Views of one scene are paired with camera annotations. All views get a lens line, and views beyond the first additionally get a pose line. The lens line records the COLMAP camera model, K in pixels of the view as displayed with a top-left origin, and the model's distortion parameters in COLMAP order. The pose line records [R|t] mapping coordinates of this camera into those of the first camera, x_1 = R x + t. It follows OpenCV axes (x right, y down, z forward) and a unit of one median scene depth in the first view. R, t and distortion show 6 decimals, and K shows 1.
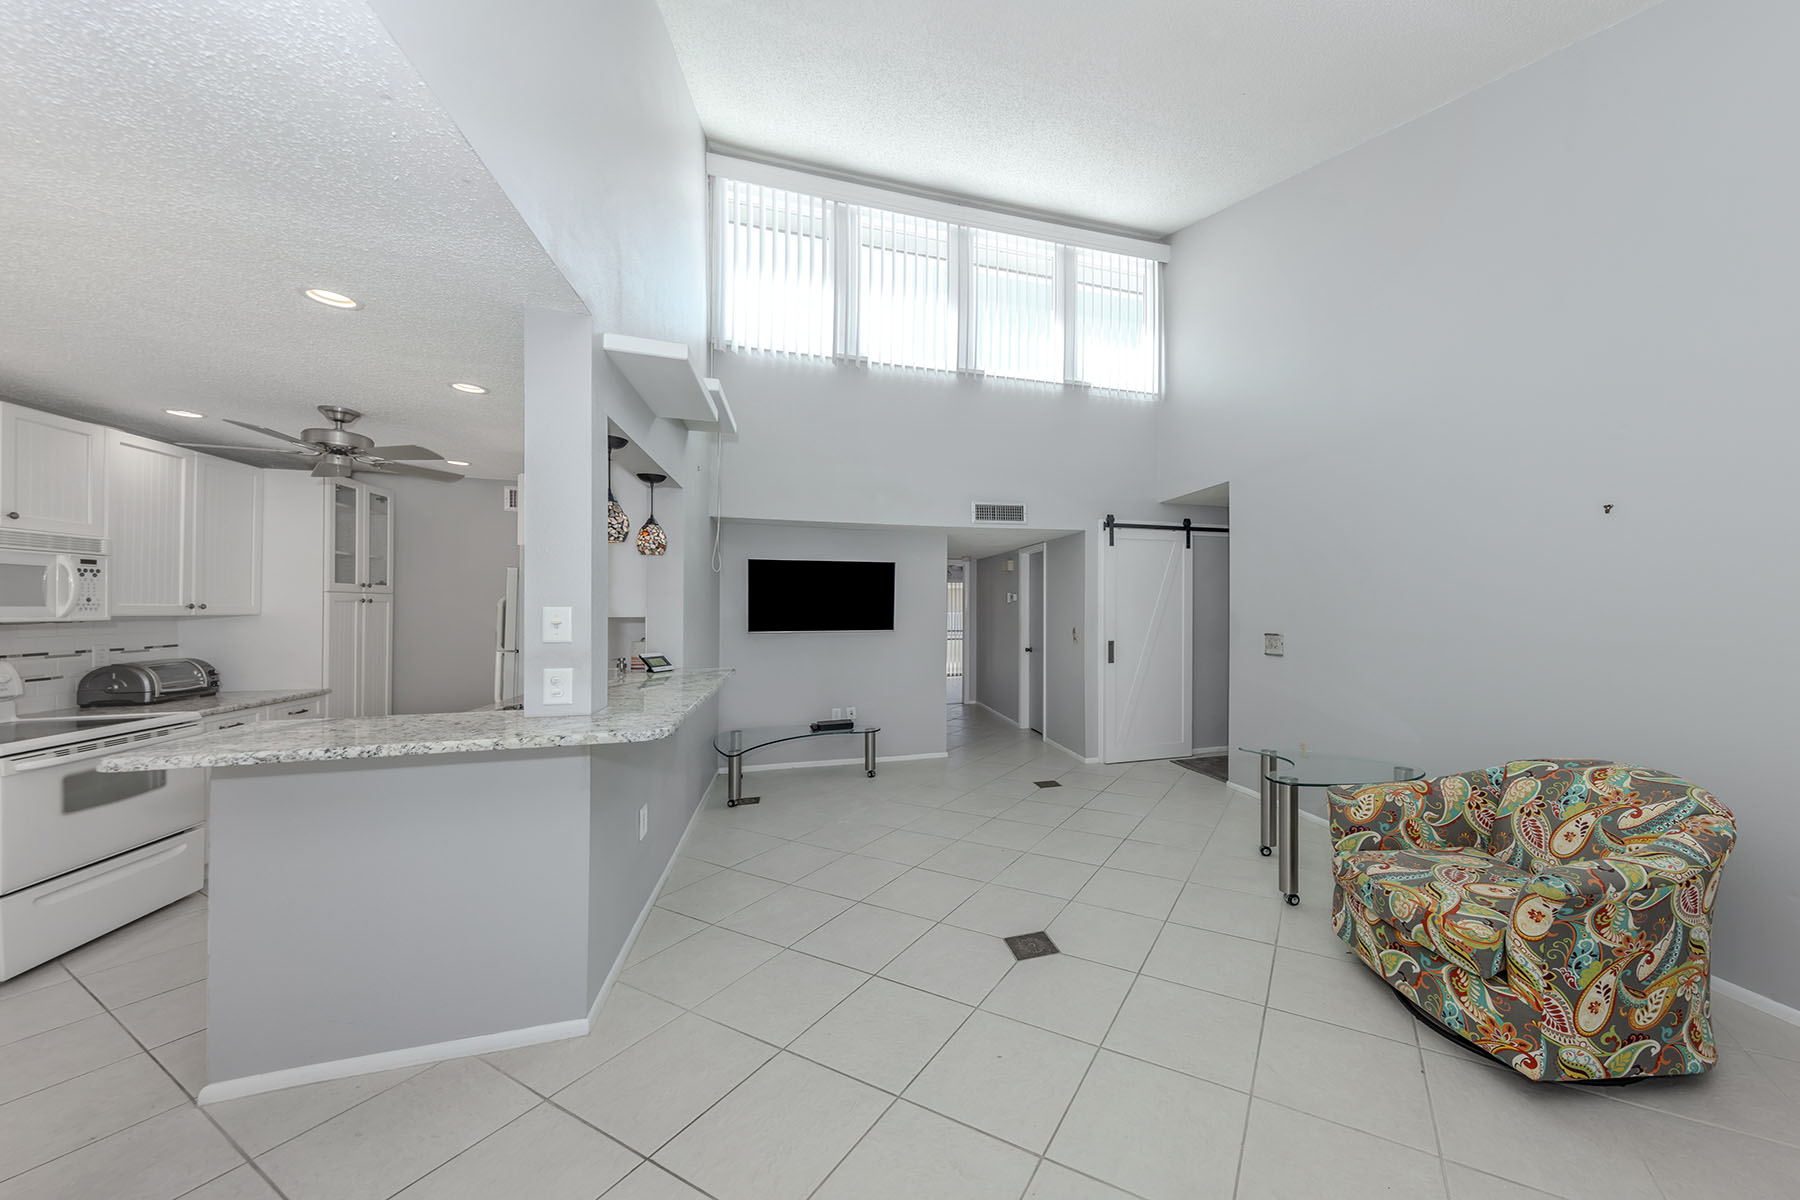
lens RADIAL K [[635.3, 0, 1013.7], [0, 635.3, 600.4], [0, 0, 1]] dist [0.004025, -0.000210]
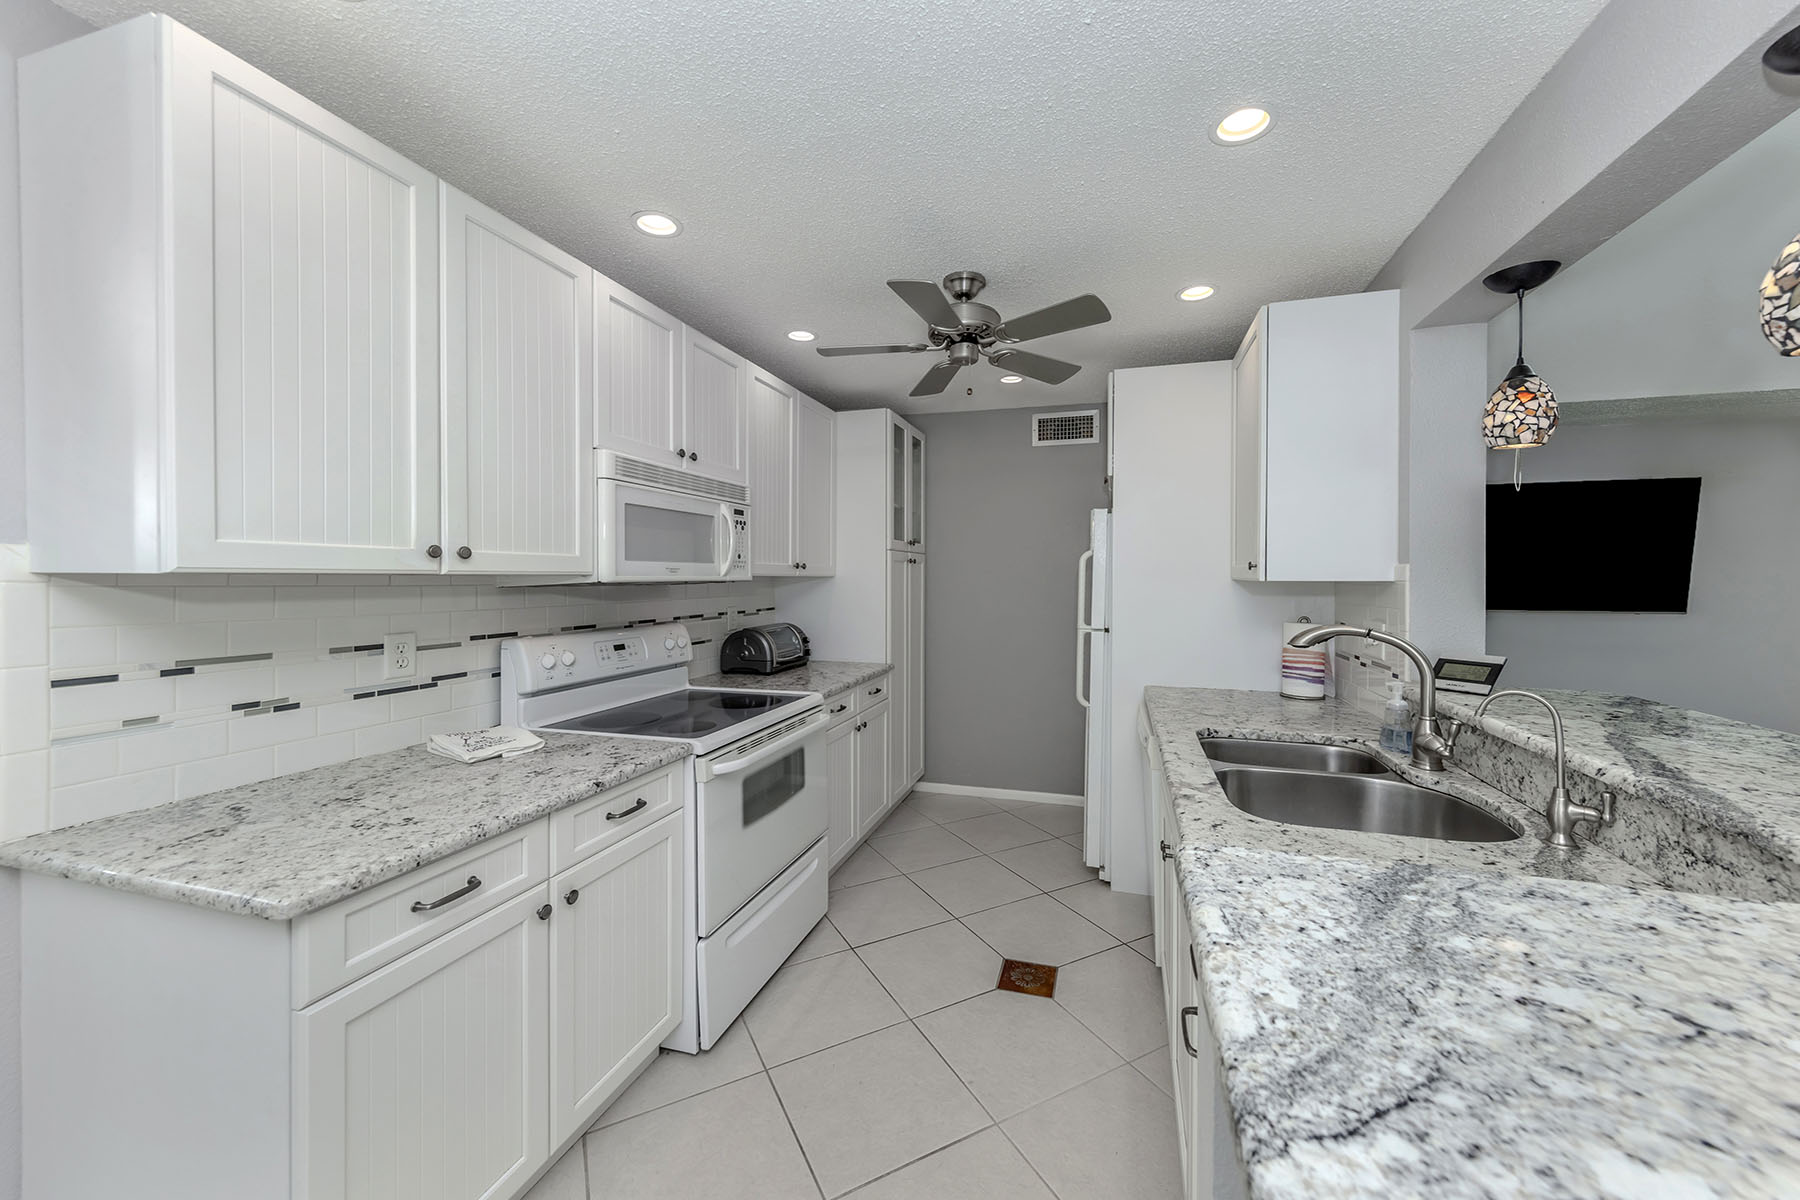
lens RADIAL K [[666.1, 0, 907.3], [0, 666.1, 582.1], [0, 0, 1]] dist [0.003026, -0.000710]
pose [[0.812282, 0.008092, -0.583209, -0.677023], [0.004074, 0.999801, 0.019546, 0.015452], [0.583251, -0.018253, 0.812087, 0.369373]]
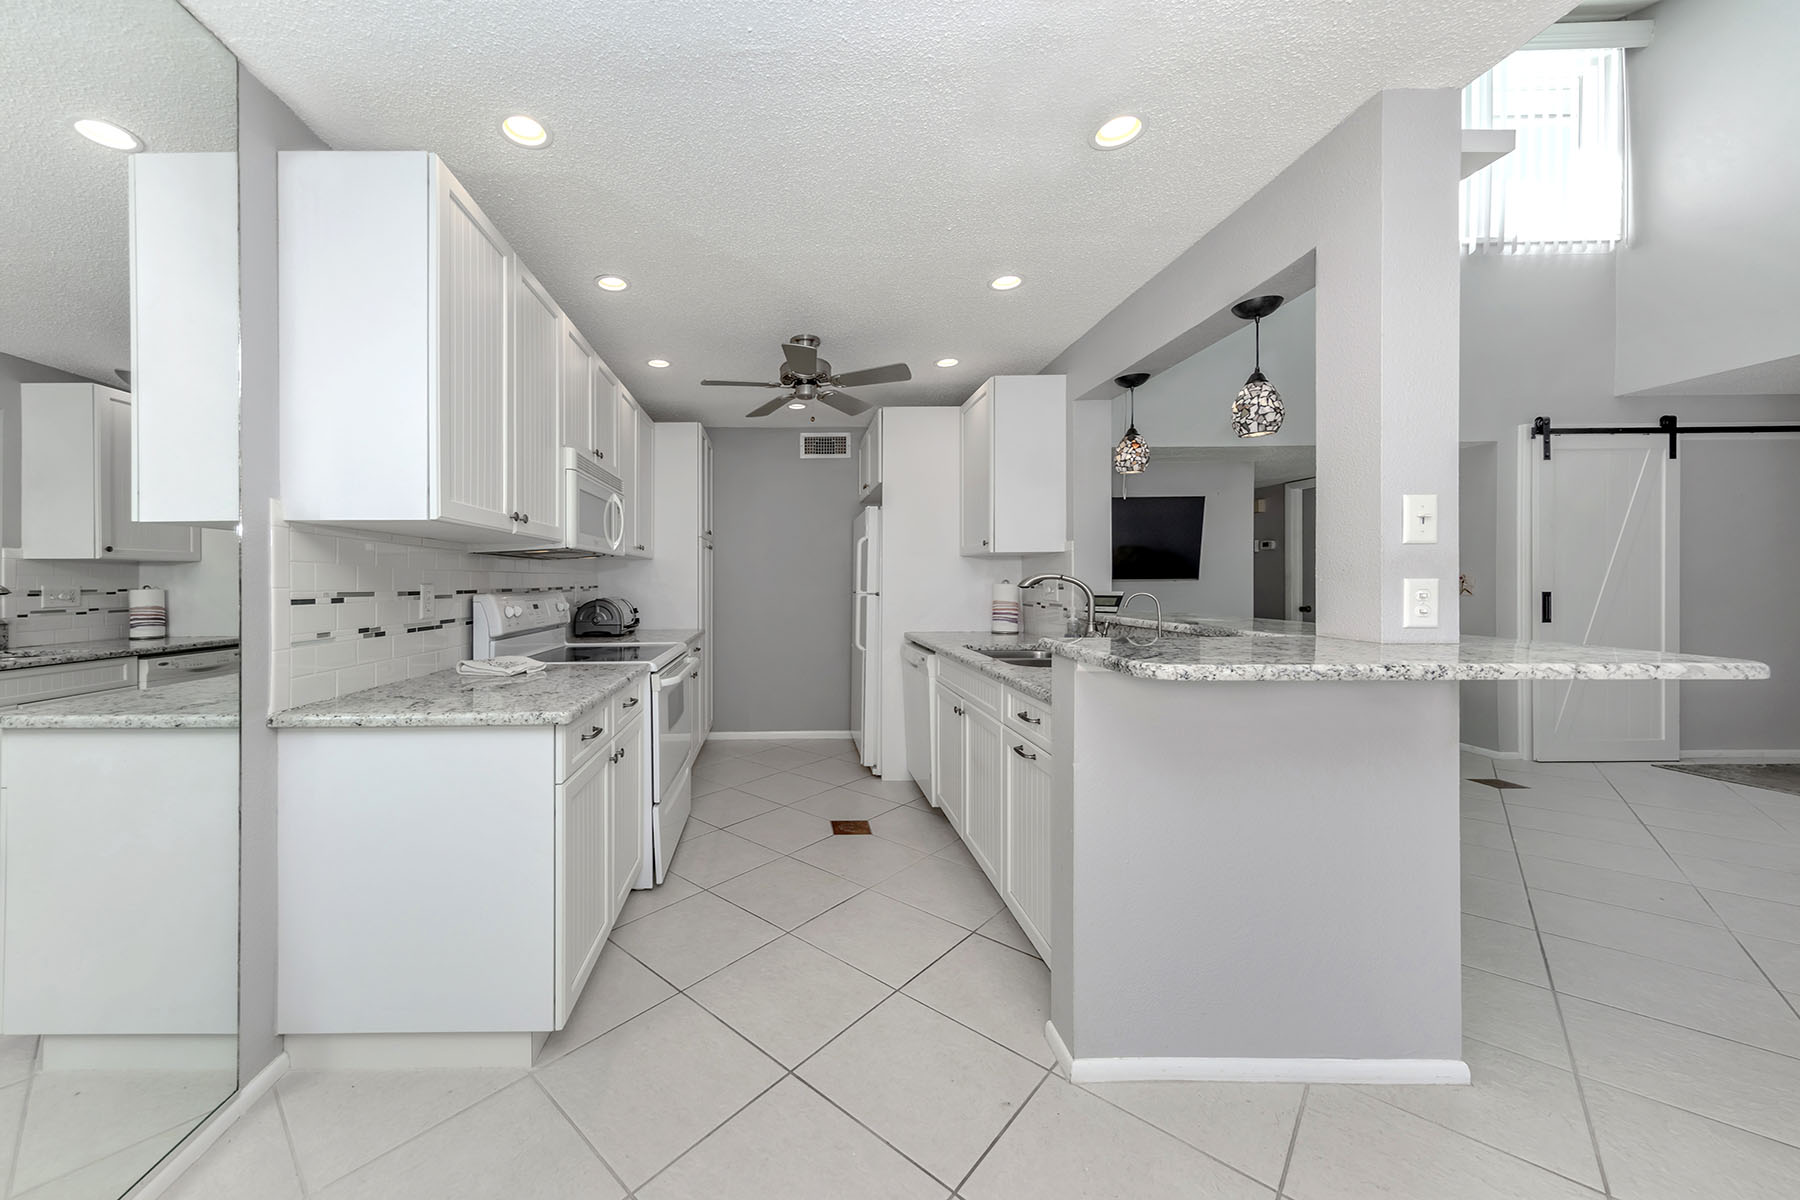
lens RADIAL K [[666.1, 0, 793.2], [0, 666.1, 571.1], [0, 0, 1]] dist [0.003026, -0.000710]
pose [[0.948351, -0.009730, -0.317074, -0.746366], [0.009957, 0.999950, -0.000904, 0.058167], [0.317067, -0.002300, 0.948400, 0.019767]]
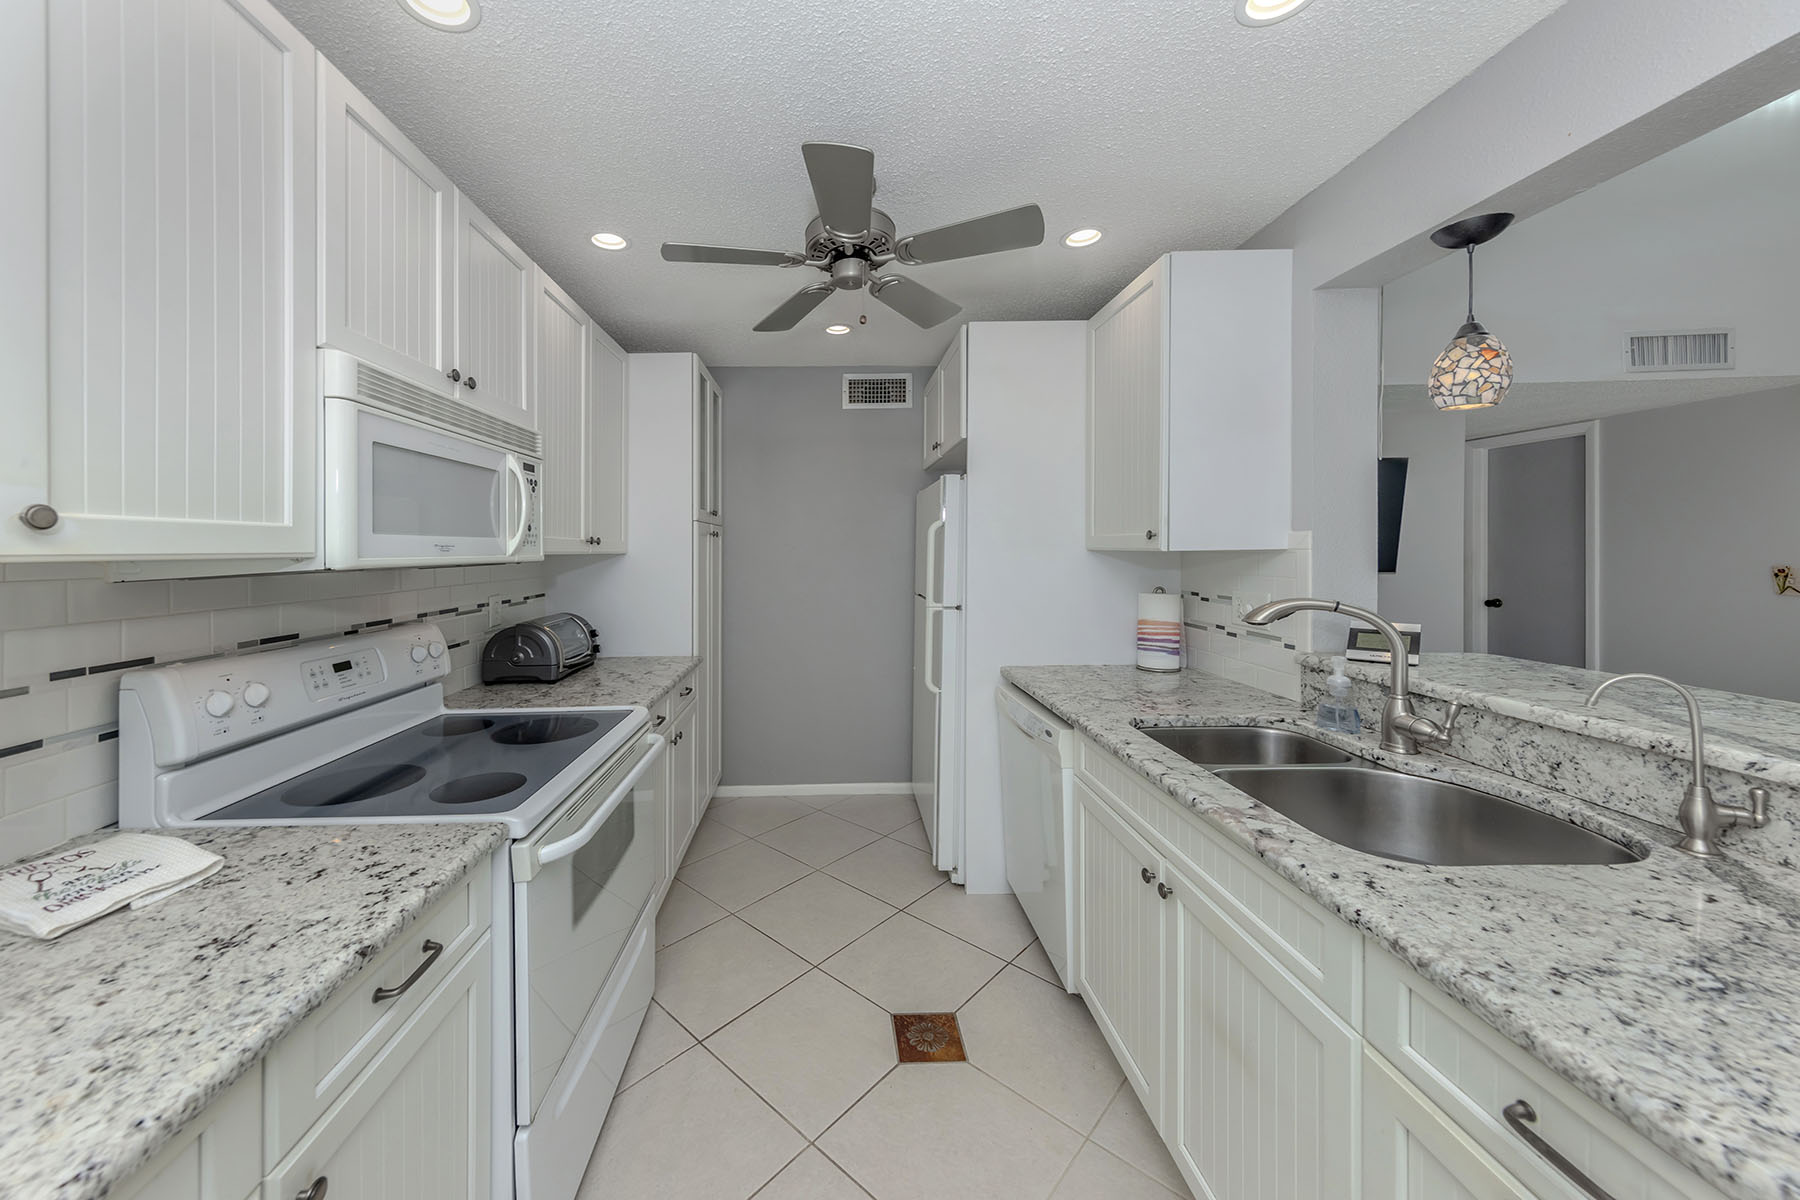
lens RADIAL K [[666.1, 0, 837.5], [0, 666.1, 544.2], [0, 0, 1]] dist [0.003026, -0.000710]
pose [[0.946585, -0.012562, -0.322211, -0.872936], [0.015343, 0.999864, 0.006091, 0.014184], [0.322090, -0.010709, 0.946648, 0.441007]]
